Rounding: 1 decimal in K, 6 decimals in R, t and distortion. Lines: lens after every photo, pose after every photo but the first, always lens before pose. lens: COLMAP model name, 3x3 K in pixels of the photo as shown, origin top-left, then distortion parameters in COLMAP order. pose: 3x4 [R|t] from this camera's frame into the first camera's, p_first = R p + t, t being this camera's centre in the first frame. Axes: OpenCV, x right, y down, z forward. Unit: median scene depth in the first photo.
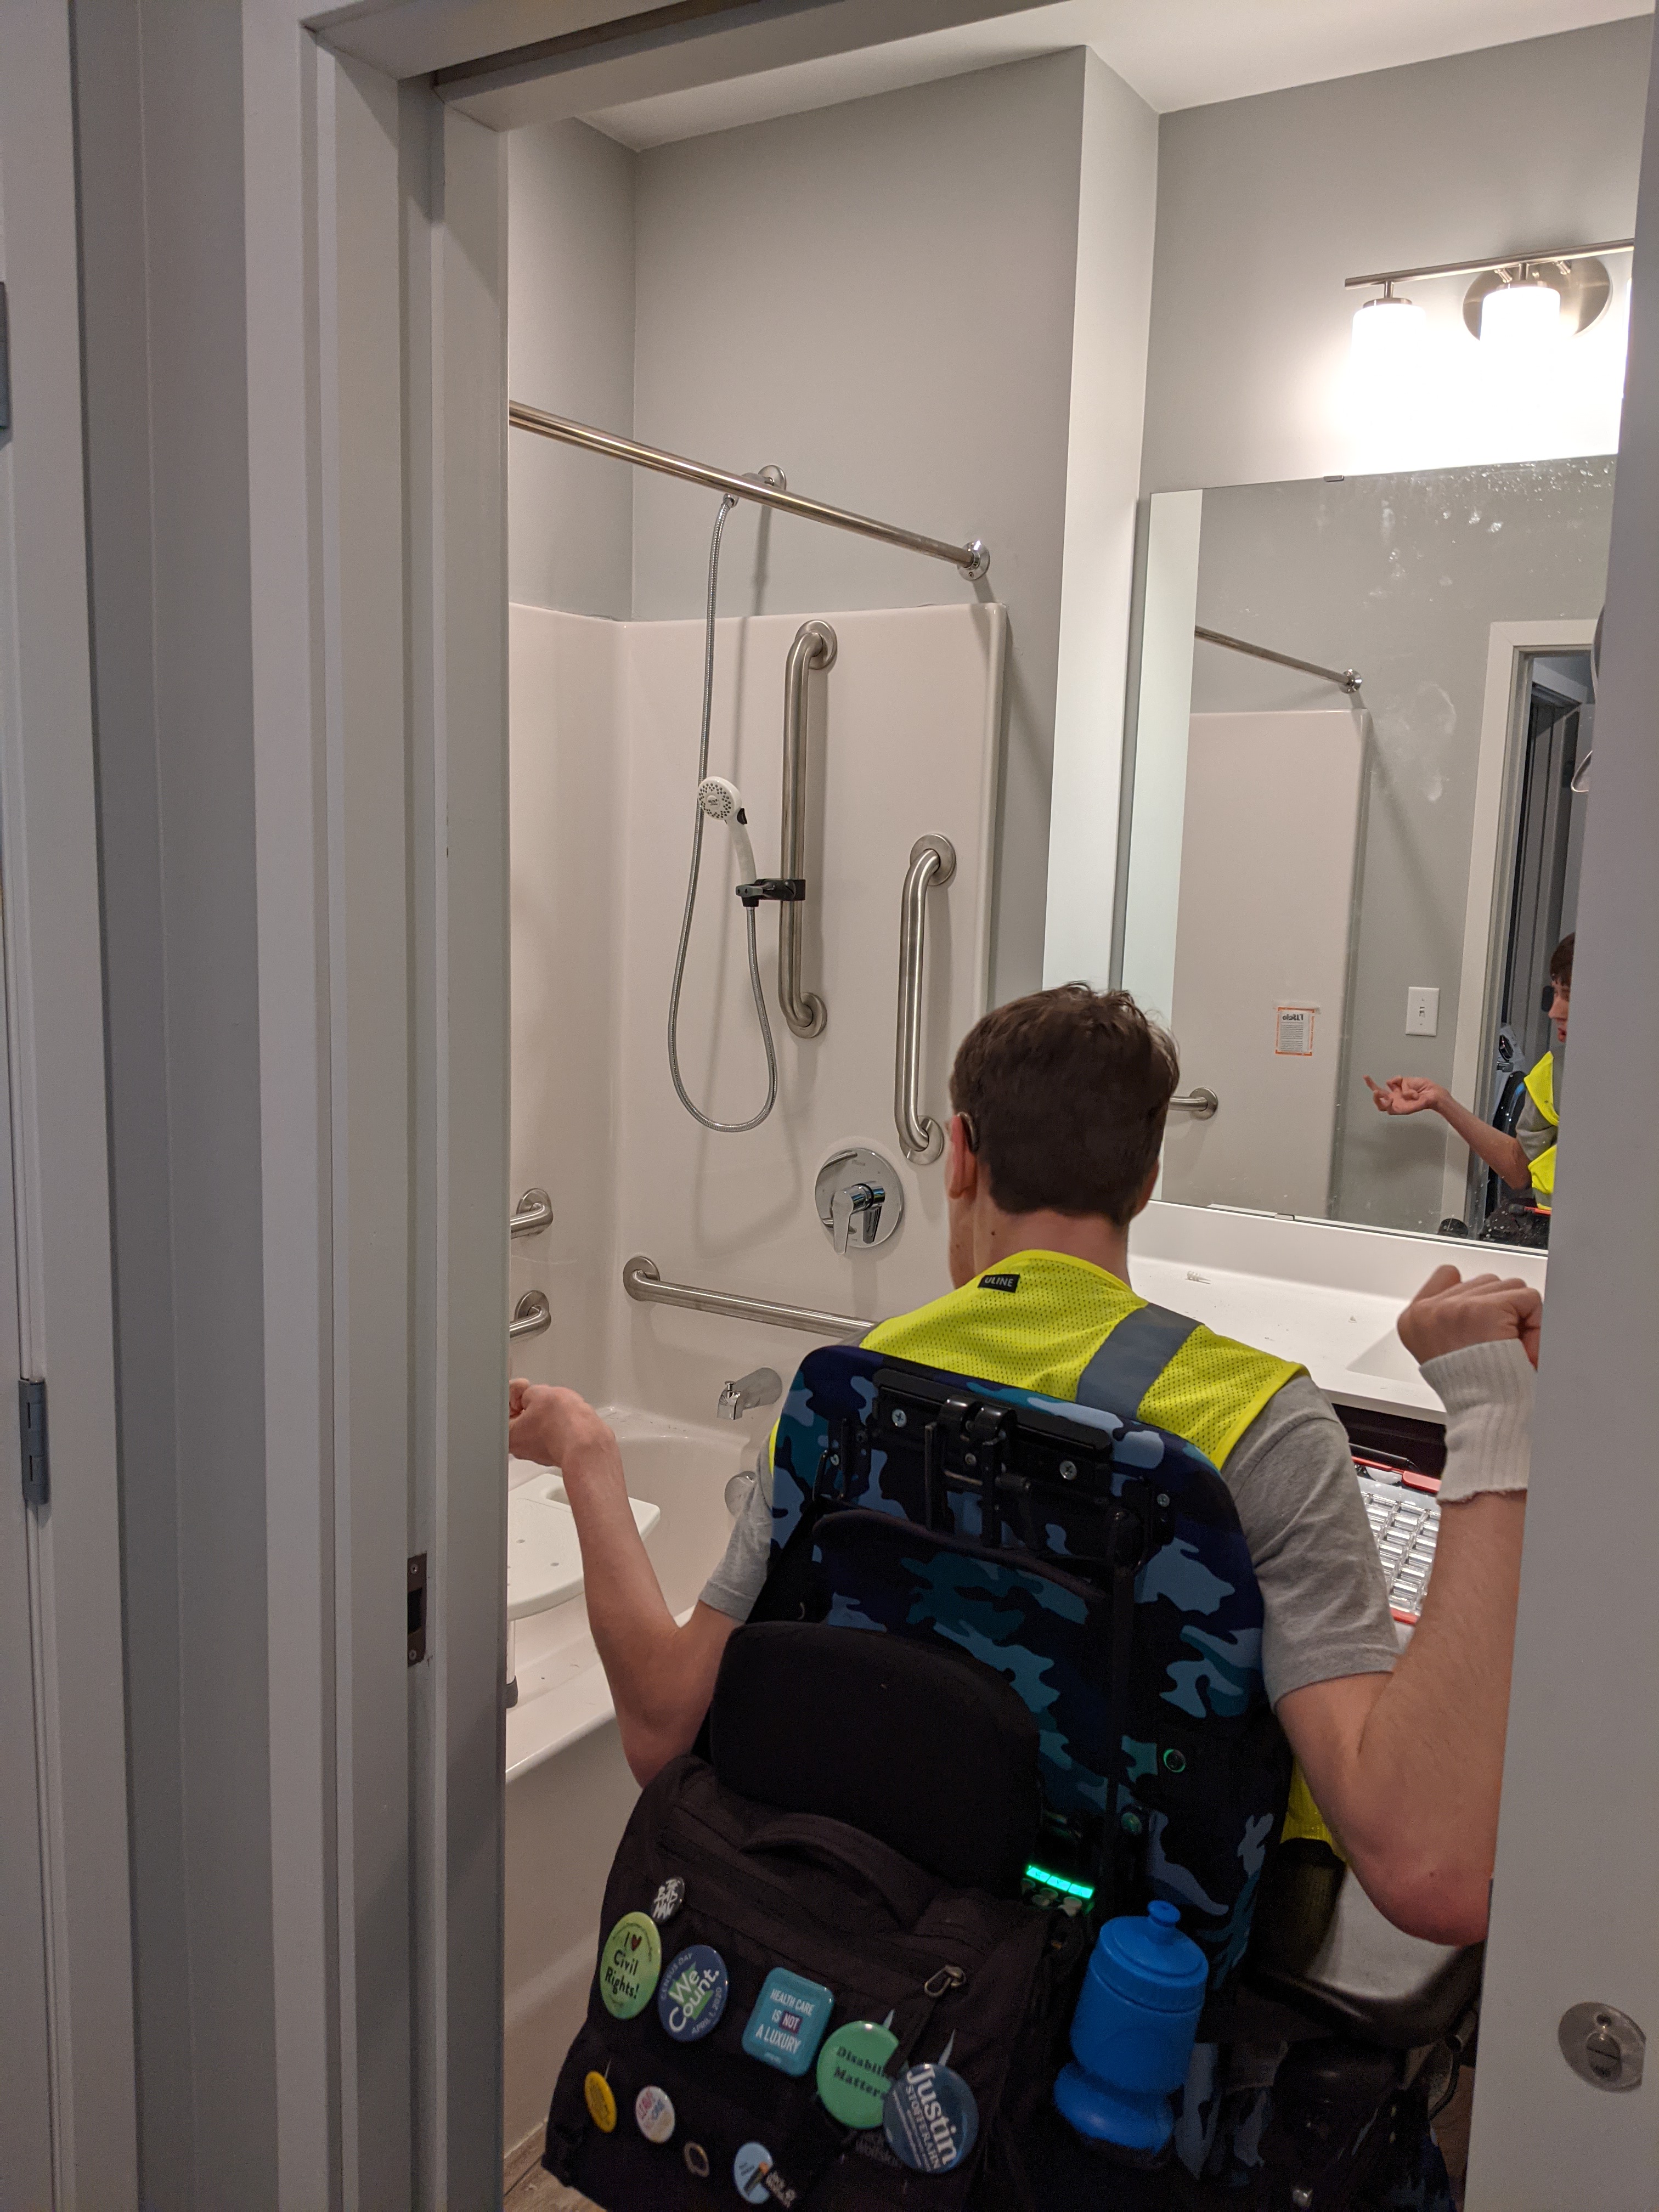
lens RADIAL K [[1839.9, 0, 837.5], [0, 1839.9, 1059.6], [0, 0, 1]] dist [0.065573, -0.083591]
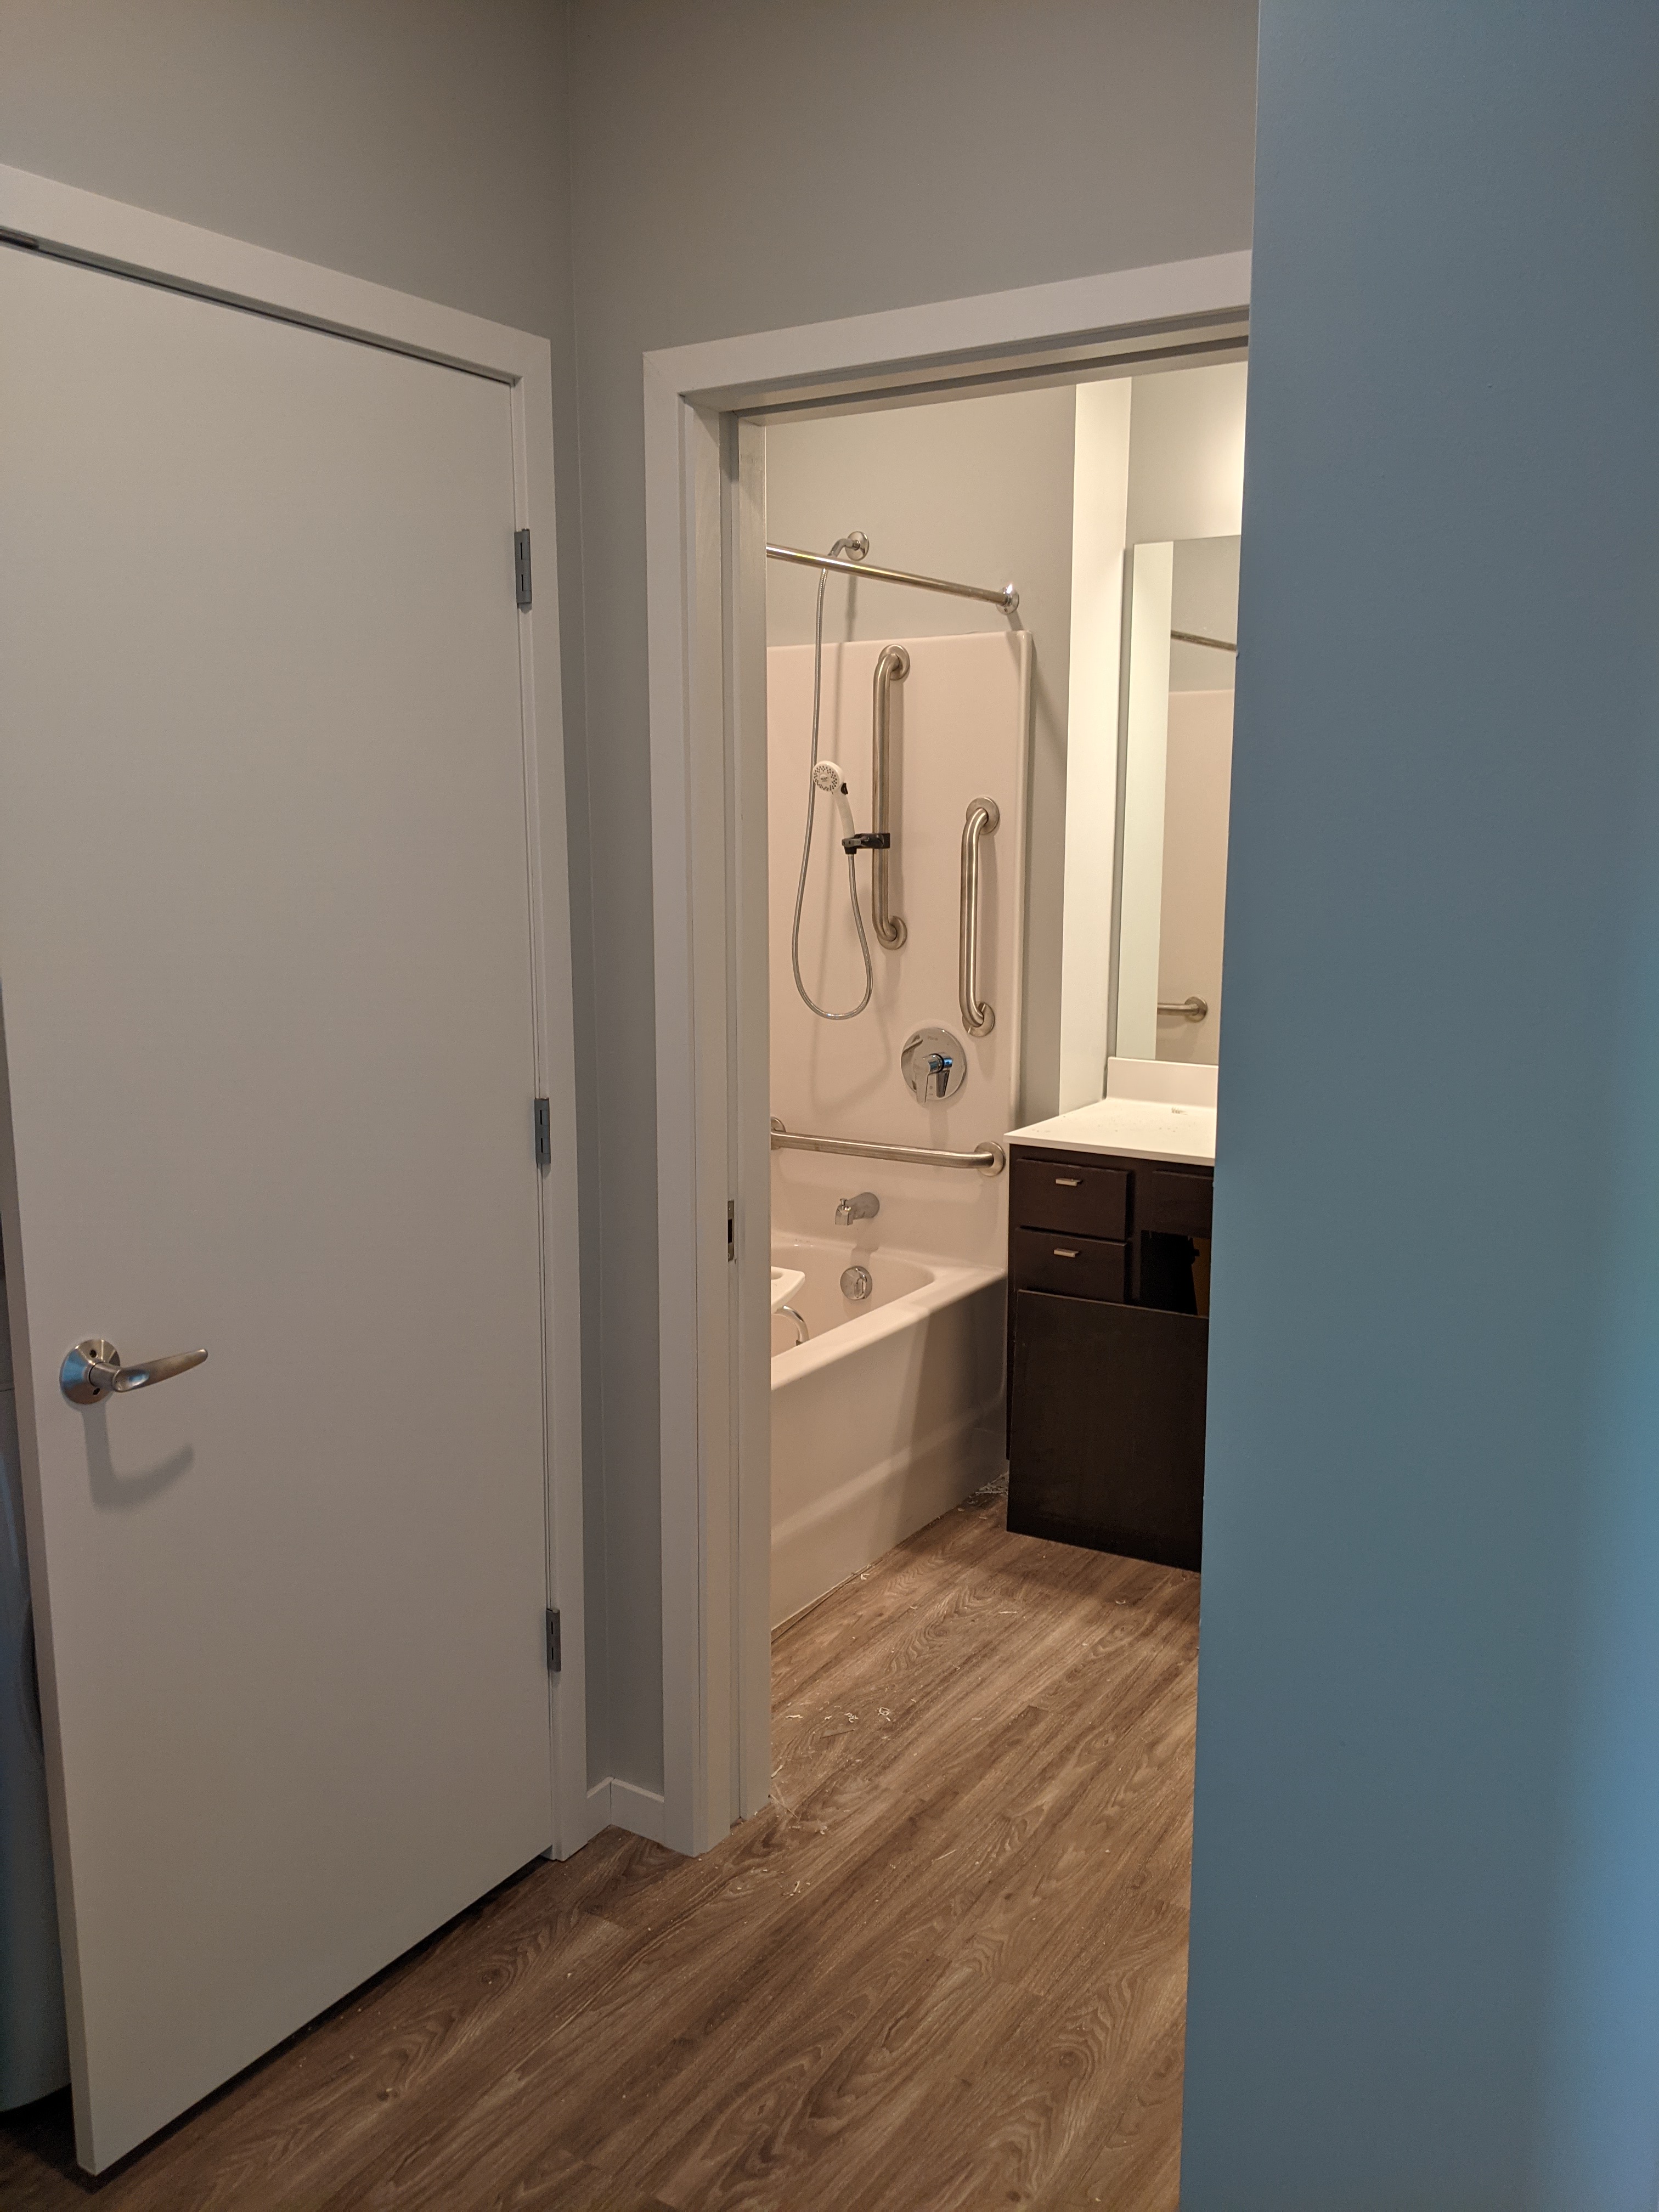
lens RADIAL K [[1839.9, 0, 824.9], [0, 1839.9, 1099.0], [0, 0, 1]] dist [0.065573, -0.083591]
pose [[0.999463, -0.027107, -0.018387, -0.046550], [0.027808, 0.998852, 0.038999, 0.046753], [0.017309, -0.039490, 0.999070, -0.394555]]
